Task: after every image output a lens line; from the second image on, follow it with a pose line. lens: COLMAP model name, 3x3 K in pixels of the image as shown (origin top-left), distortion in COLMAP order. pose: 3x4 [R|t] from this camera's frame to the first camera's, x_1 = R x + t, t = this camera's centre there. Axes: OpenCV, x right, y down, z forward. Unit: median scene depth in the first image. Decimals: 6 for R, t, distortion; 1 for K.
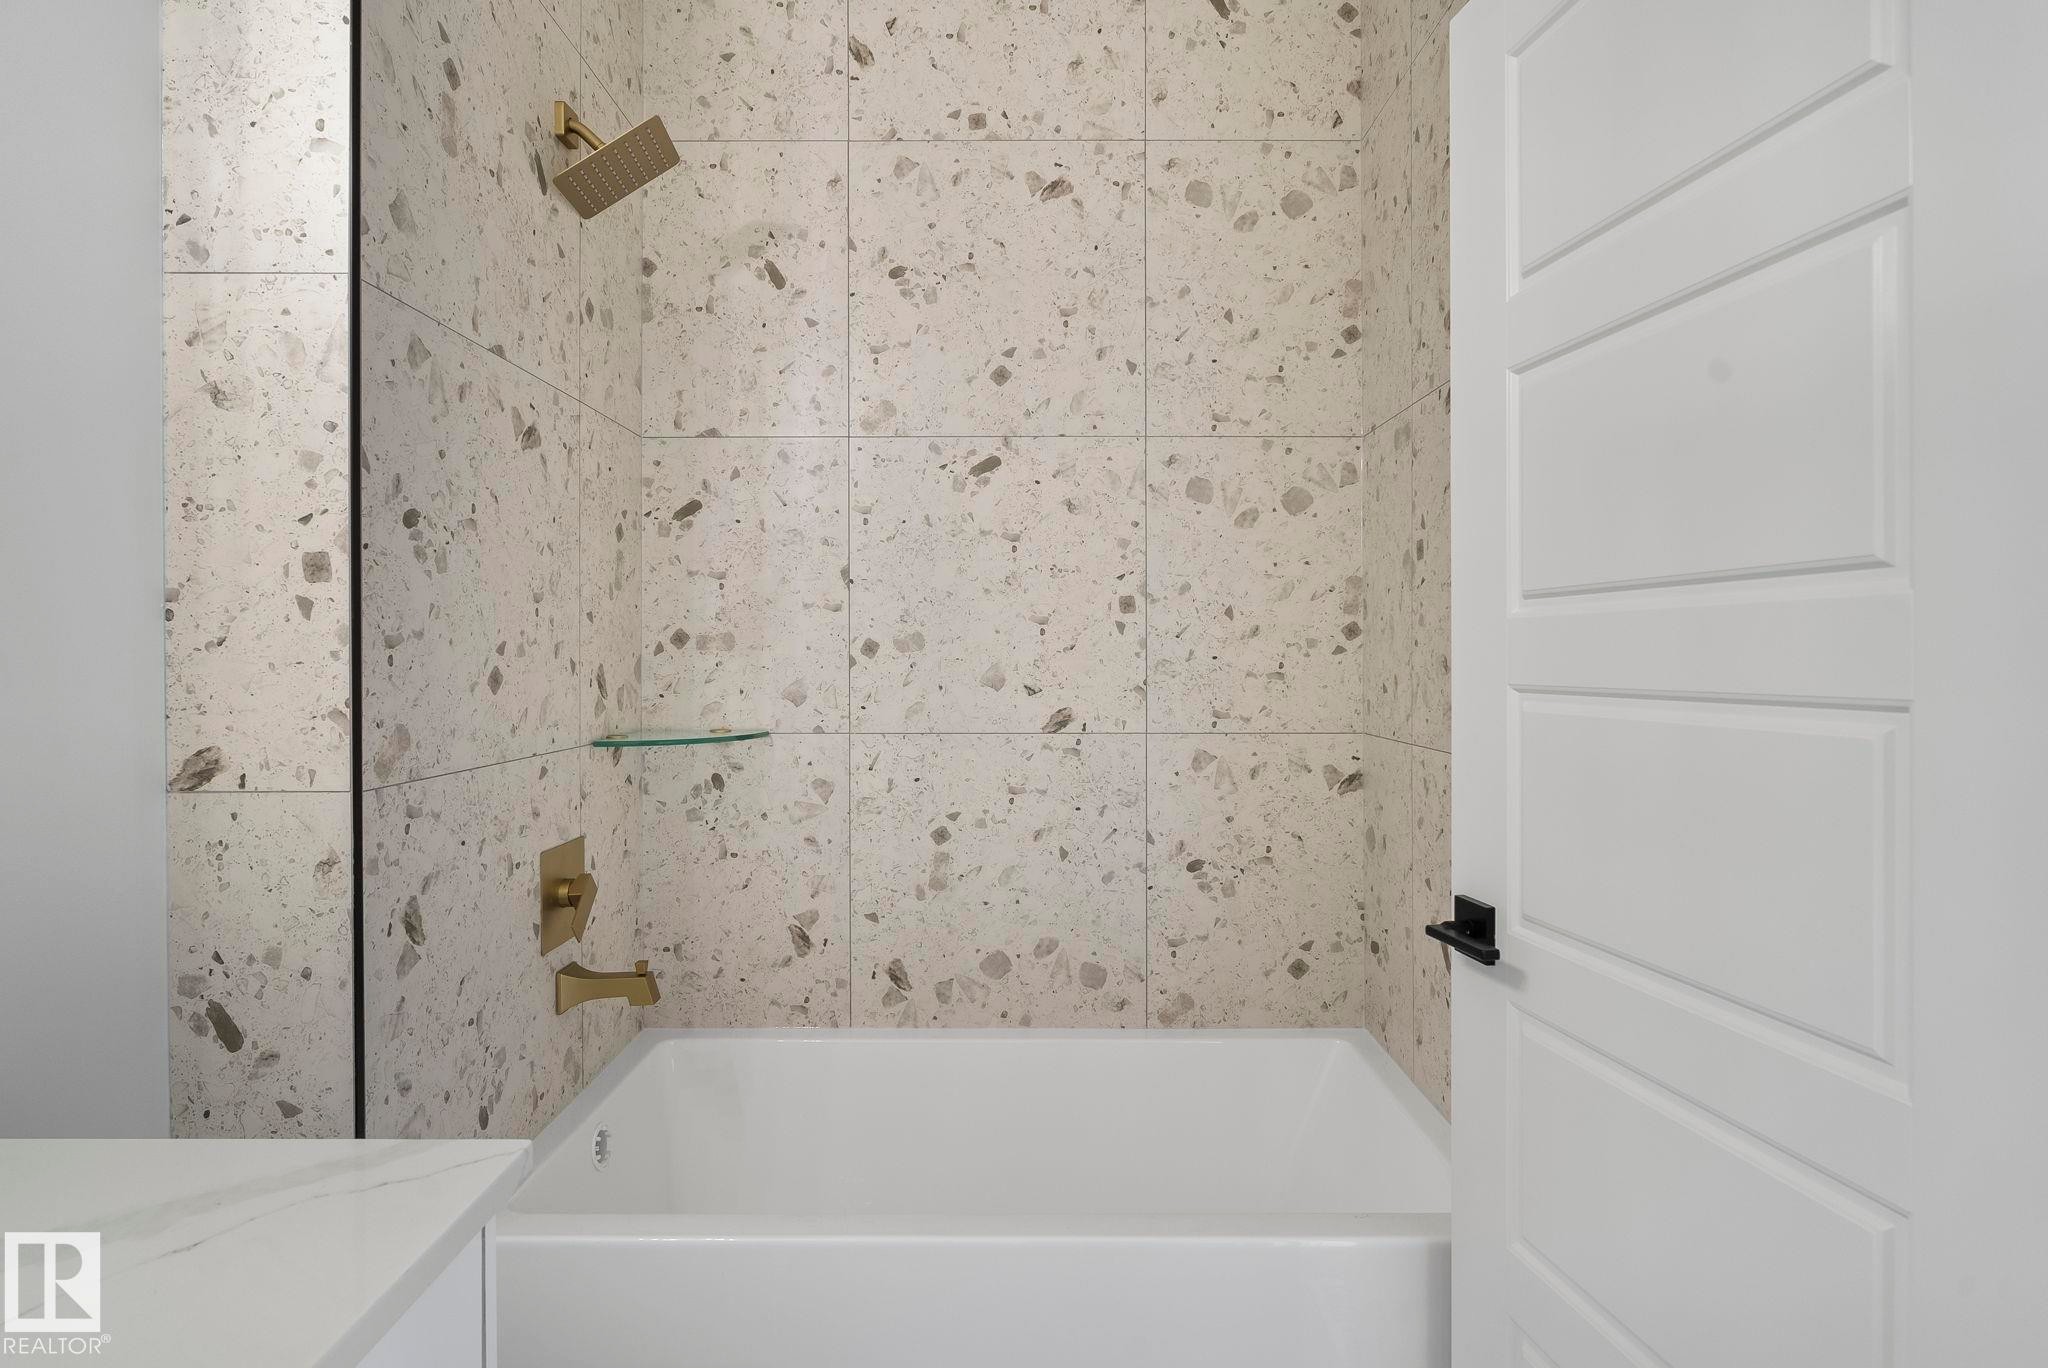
lens RADIAL K [[1043.1, 0, 1026.2], [0, 1043.1, 669.5], [0, 0, 1]] dist [-0.003446, 0.000802]
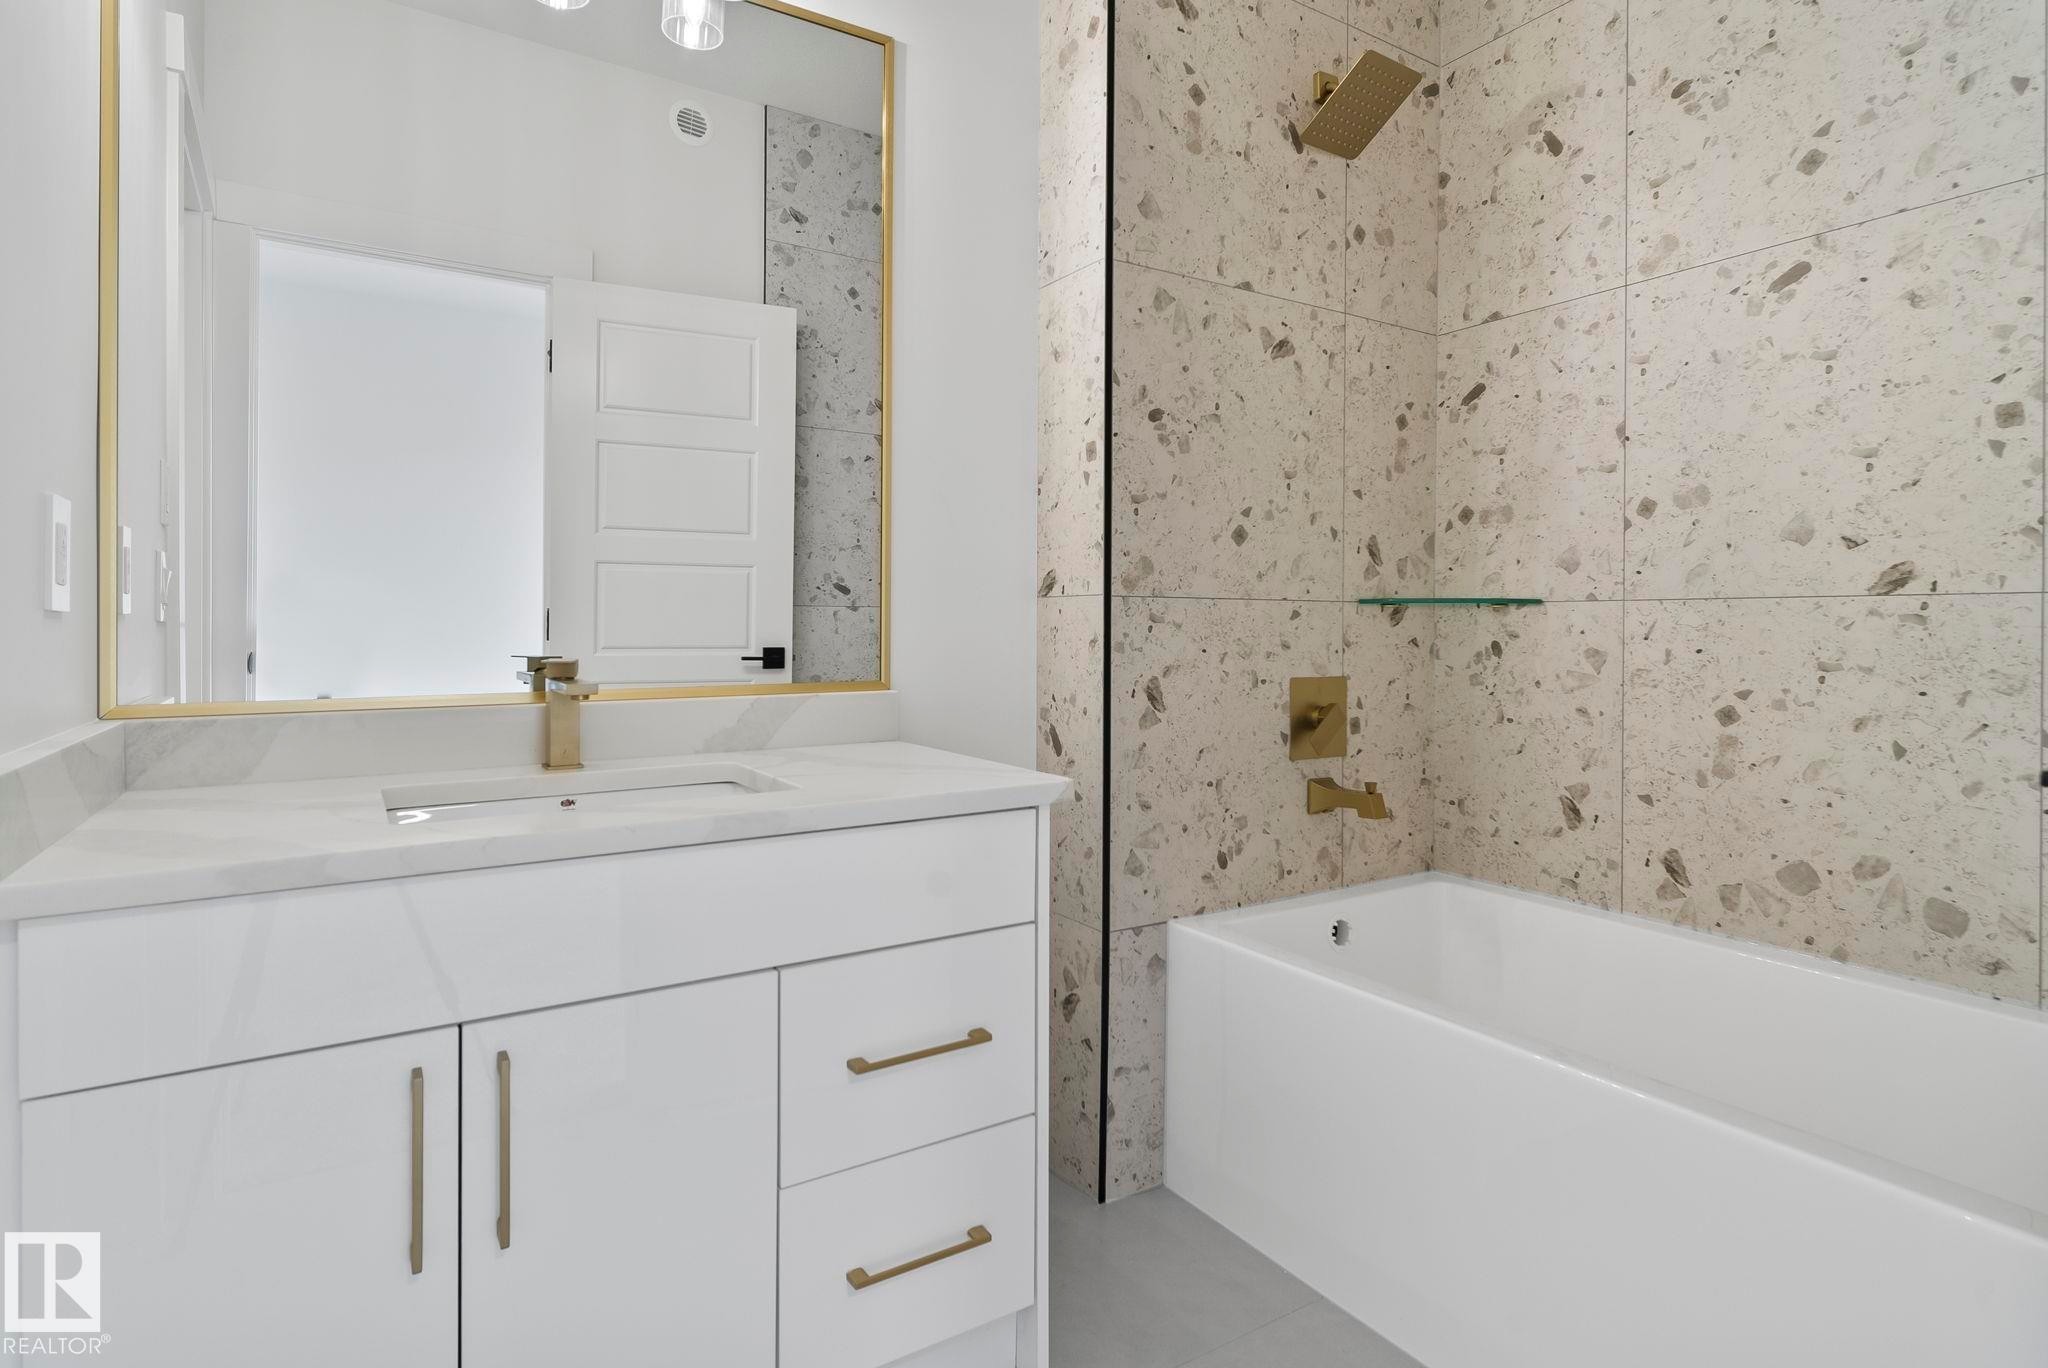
lens RADIAL K [[1043.1, 0, 1036.6], [0, 1043.1, 630.6], [0, 0, 1]] dist [-0.003446, 0.000802]
pose [[0.550940, 0.009818, -0.834487, 0.327591], [-0.013496, 0.999905, 0.002854, 0.094033], [0.834436, 0.009690, 0.551020, 0.039663]]
